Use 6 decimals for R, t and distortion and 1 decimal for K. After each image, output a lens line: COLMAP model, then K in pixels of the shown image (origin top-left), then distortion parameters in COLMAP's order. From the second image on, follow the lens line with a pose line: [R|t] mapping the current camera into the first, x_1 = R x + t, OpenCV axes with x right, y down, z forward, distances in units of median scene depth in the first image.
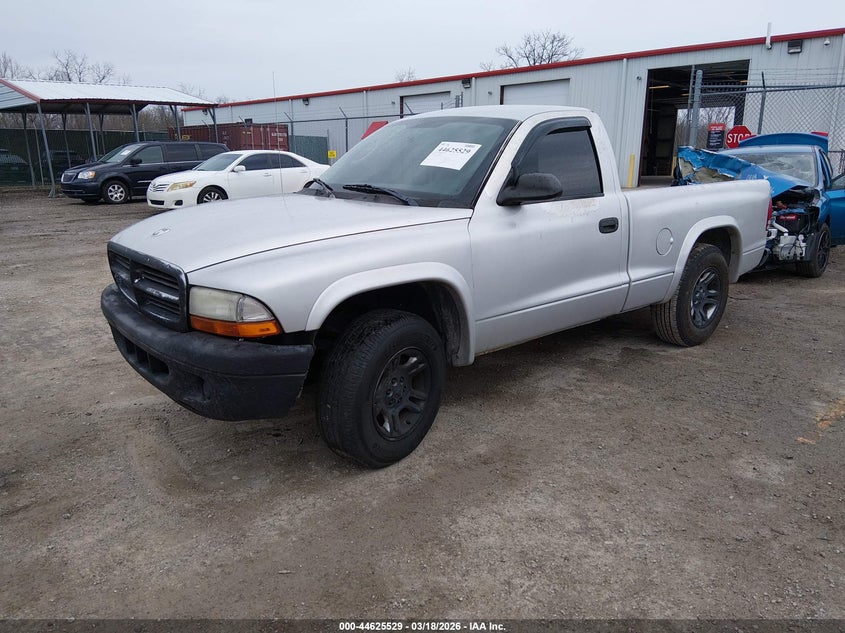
lens RADIAL K [[652.7, 0, 427.4], [0, 652.7, 317.9], [0, 0, 1]] dist [0.049523, -0.089919]
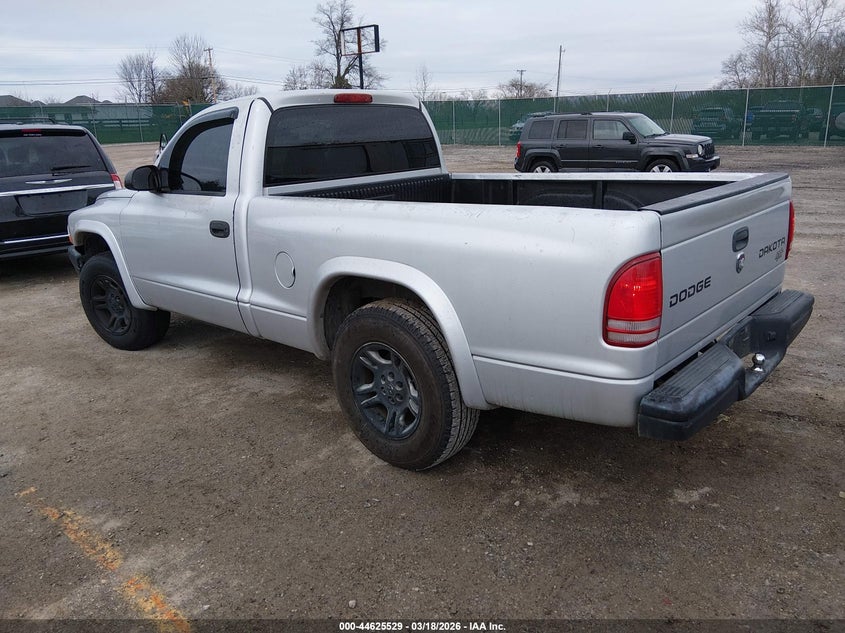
lens RADIAL K [[652.7, 0, 427.4], [0, 652.7, 317.9], [0, 0, 1]] dist [0.049523, -0.089919]
pose [[0.120818, 0.263875, -0.956960, 1.172124], [-0.212916, 0.948475, 0.234654, -0.288506], [0.969572, 0.175401, 0.170776, 1.106163]]
